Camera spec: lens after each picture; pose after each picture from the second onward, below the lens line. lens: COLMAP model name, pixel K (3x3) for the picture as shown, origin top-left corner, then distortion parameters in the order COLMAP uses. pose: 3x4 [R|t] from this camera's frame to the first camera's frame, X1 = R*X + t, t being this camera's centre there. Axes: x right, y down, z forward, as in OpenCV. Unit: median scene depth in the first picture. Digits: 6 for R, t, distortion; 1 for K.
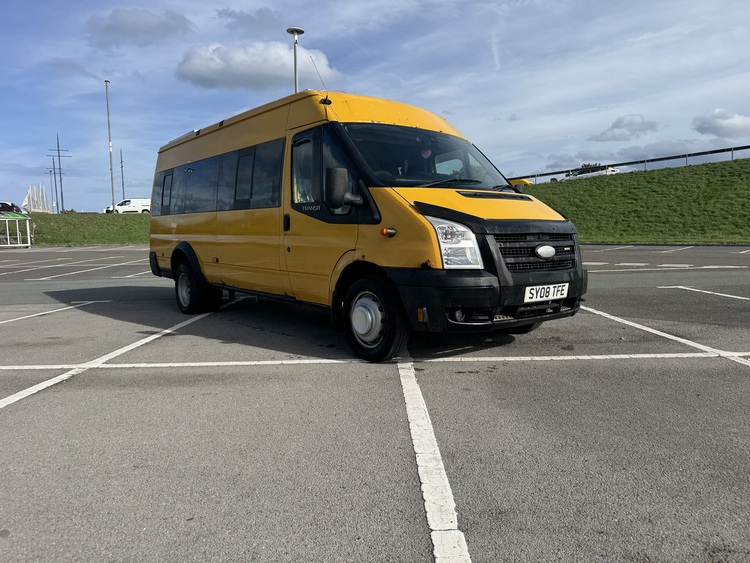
lens RADIAL K [[548.0, 0, 376.7], [0, 548.0, 281.7], [0, 0, 1]] dist [-0.003158, 0.013169]
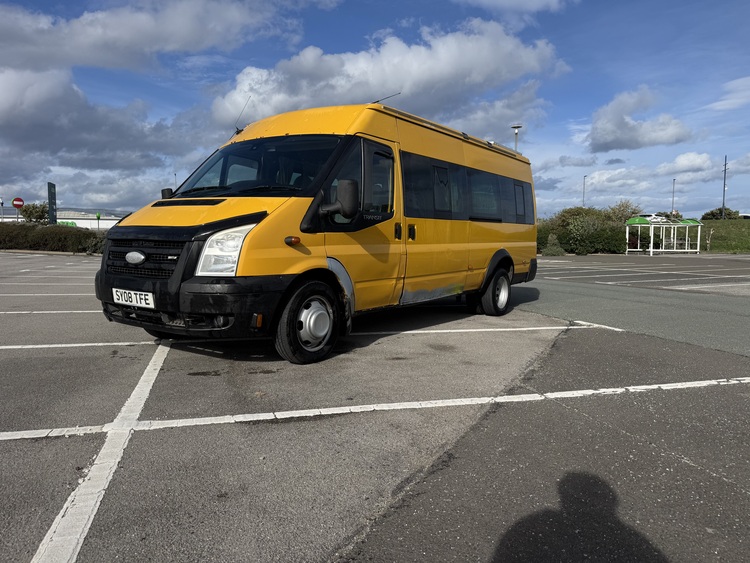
lens RADIAL K [[548.0, 0, 375.7], [0, 548.0, 280.9], [0, 0, 1]] dist [-0.003158, 0.013169]
pose [[0.294398, 0.087556, -0.951664, 1.347989], [-0.099250, 0.993211, 0.060676, -0.113090], [0.950515, 0.076590, 0.301089, 1.077180]]
